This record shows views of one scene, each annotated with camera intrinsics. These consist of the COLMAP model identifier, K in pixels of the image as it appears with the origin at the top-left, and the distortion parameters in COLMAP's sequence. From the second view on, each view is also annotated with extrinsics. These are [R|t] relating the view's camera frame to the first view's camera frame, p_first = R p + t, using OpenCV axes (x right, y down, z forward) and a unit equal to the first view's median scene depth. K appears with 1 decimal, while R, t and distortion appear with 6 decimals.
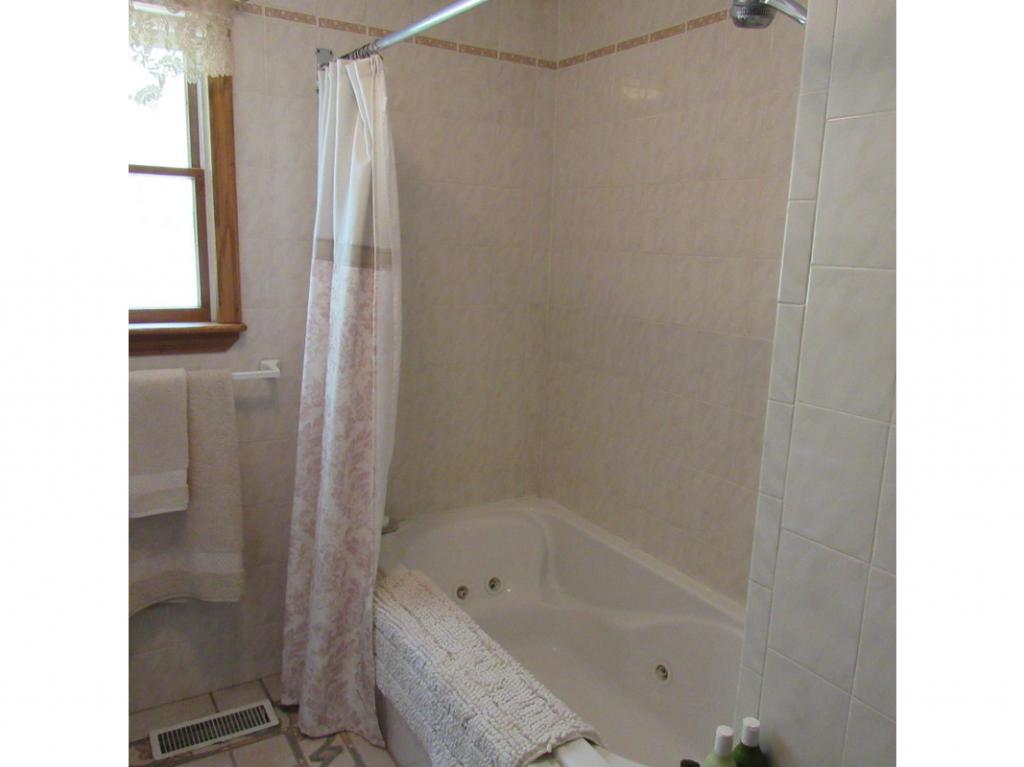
lens RADIAL K [[731.5, 0, 512.1], [0, 731.5, 380.2], [0, 0, 1]] dist [-0.039523, -0.000466]
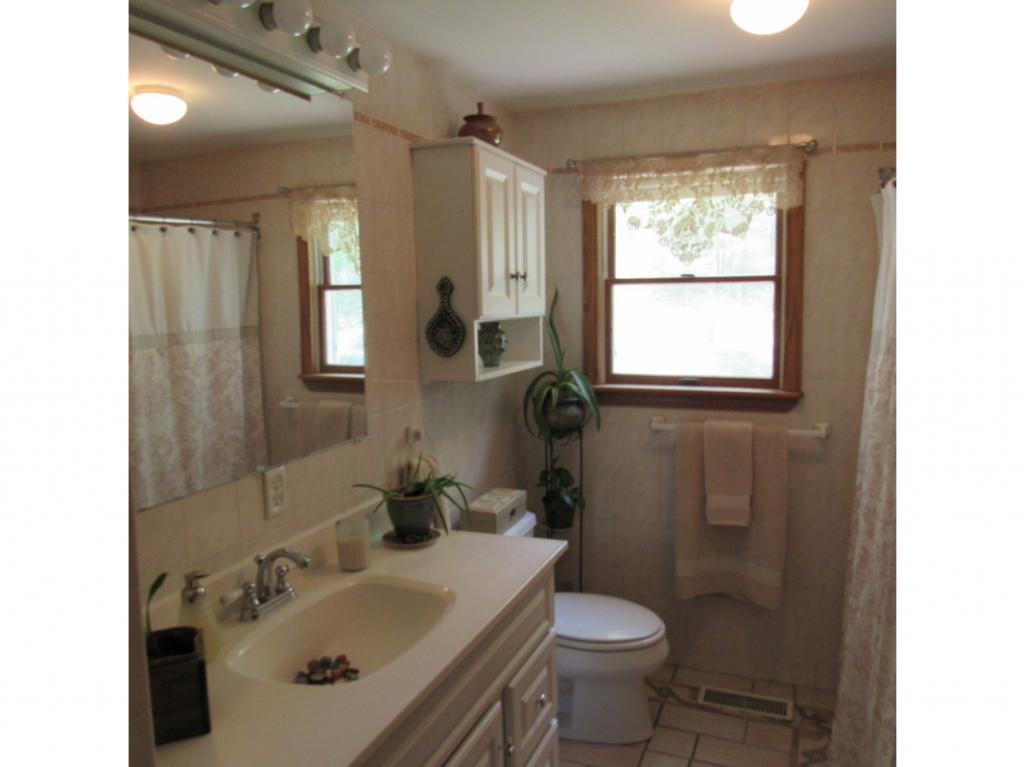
lens RADIAL K [[731.5, 0, 511.4], [0, 731.5, 383.4], [0, 0, 1]] dist [-0.039523, -0.000466]
pose [[0.561971, 0.043789, -0.825997, 0.405734], [-0.120022, 0.992346, -0.029049, 0.005288], [0.818403, 0.115463, 0.562925, -0.140202]]
